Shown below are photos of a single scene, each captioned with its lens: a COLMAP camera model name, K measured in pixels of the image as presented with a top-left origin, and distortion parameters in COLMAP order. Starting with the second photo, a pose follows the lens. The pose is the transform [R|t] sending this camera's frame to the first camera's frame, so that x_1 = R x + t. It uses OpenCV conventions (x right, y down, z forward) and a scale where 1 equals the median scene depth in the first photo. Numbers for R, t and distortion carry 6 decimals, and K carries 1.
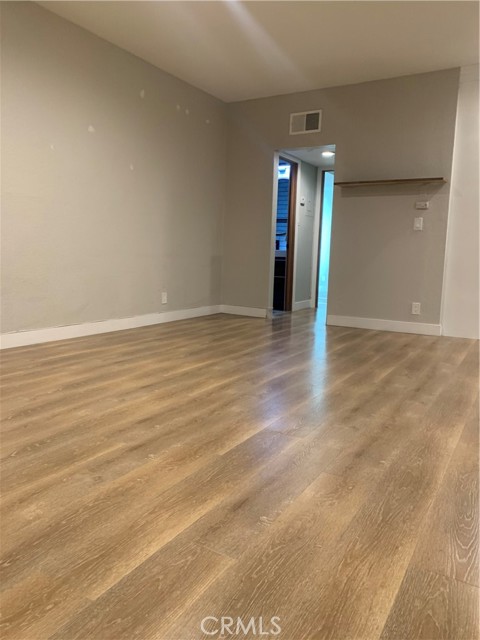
lens RADIAL K [[486.3, 0, 238.9], [0, 486.3, 316.7], [0, 0, 1]] dist [0.040406, -0.057651]
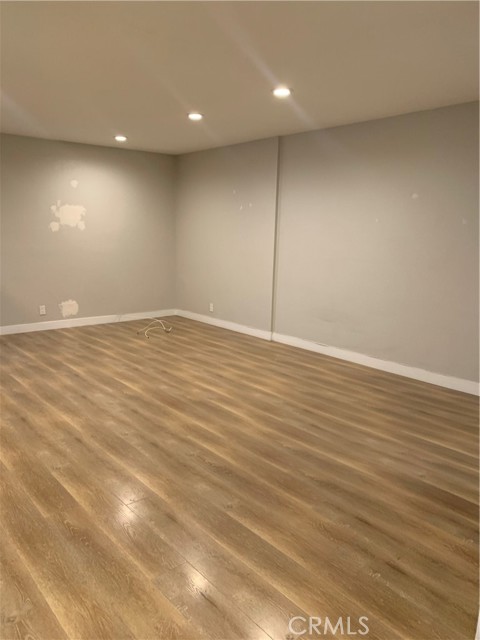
lens RADIAL K [[486.3, 0, 238.9], [0, 486.3, 316.7], [0, 0, 1]] dist [0.040406, -0.057651]
pose [[-0.321762, 0.134602, -0.937204, 1.687686], [-0.152963, 0.969451, 0.191749, -0.493046], [0.934383, 0.205055, -0.291343, 1.846365]]
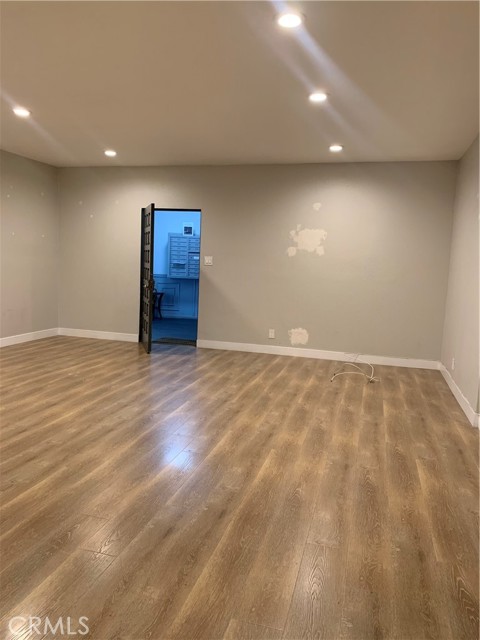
lens RADIAL K [[486.3, 0, 238.9], [0, 486.3, 316.7], [0, 0, 1]] dist [0.040406, -0.057651]
pose [[-0.963443, -0.038736, -0.265099, 0.291550], [-0.101955, 0.968053, 0.229083, -0.537258], [0.247756, 0.247736, -0.936613, 2.540332]]
